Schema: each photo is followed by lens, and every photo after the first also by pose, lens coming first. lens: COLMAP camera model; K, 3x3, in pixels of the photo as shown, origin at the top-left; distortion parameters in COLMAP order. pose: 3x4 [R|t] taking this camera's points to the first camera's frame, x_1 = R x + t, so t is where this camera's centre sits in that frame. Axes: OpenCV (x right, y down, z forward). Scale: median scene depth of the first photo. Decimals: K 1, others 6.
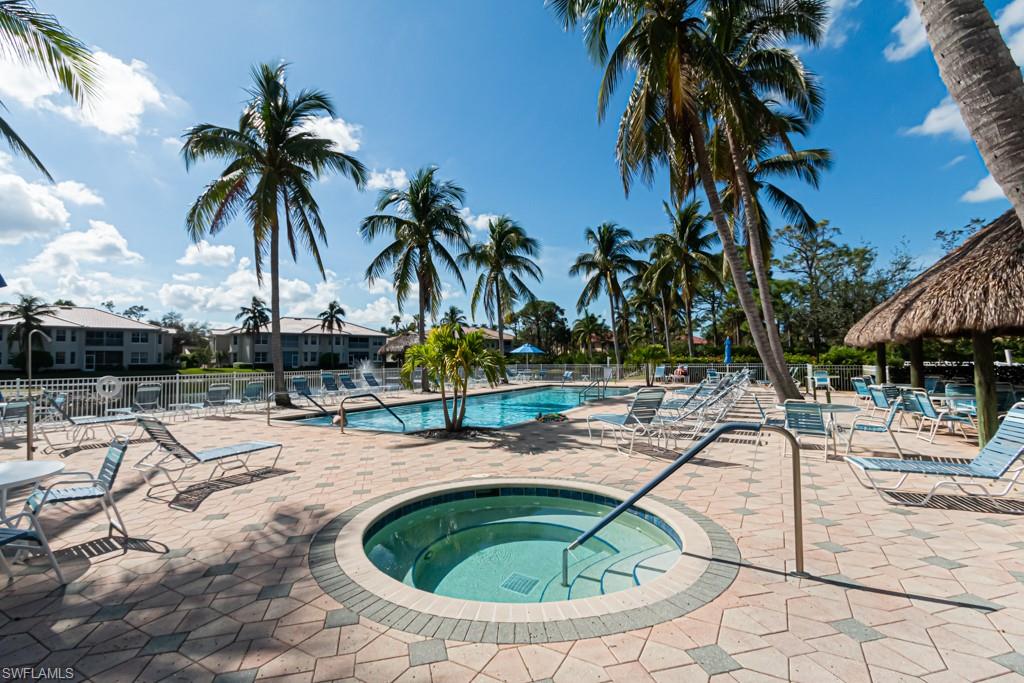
lens RADIAL K [[464.9, 0, 498.9], [0, 464.9, 340.0], [0, 0, 1]] dist [-0.002313, -0.000978]
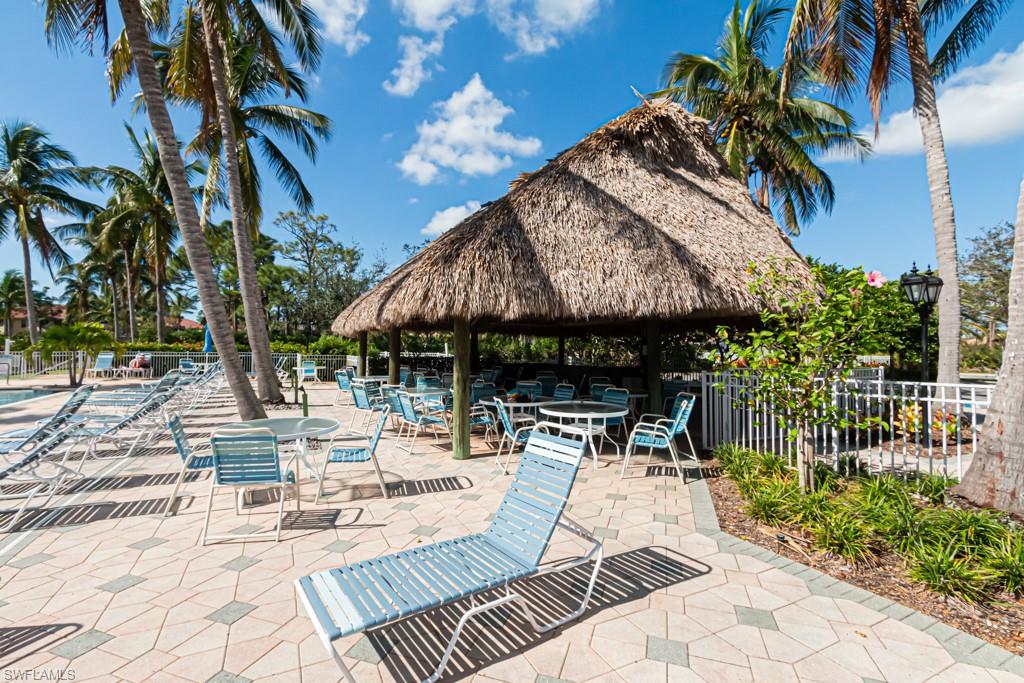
lens RADIAL K [[464.9, 0, 498.9], [0, 464.9, 340.0], [0, 0, 1]] dist [-0.002313, -0.000978]
pose [[0.557597, 0.030680, 0.829544, 0.118907], [-0.052685, 0.998610, -0.001520, 0.005134], [-0.828438, -0.042857, 0.558439, 0.150732]]
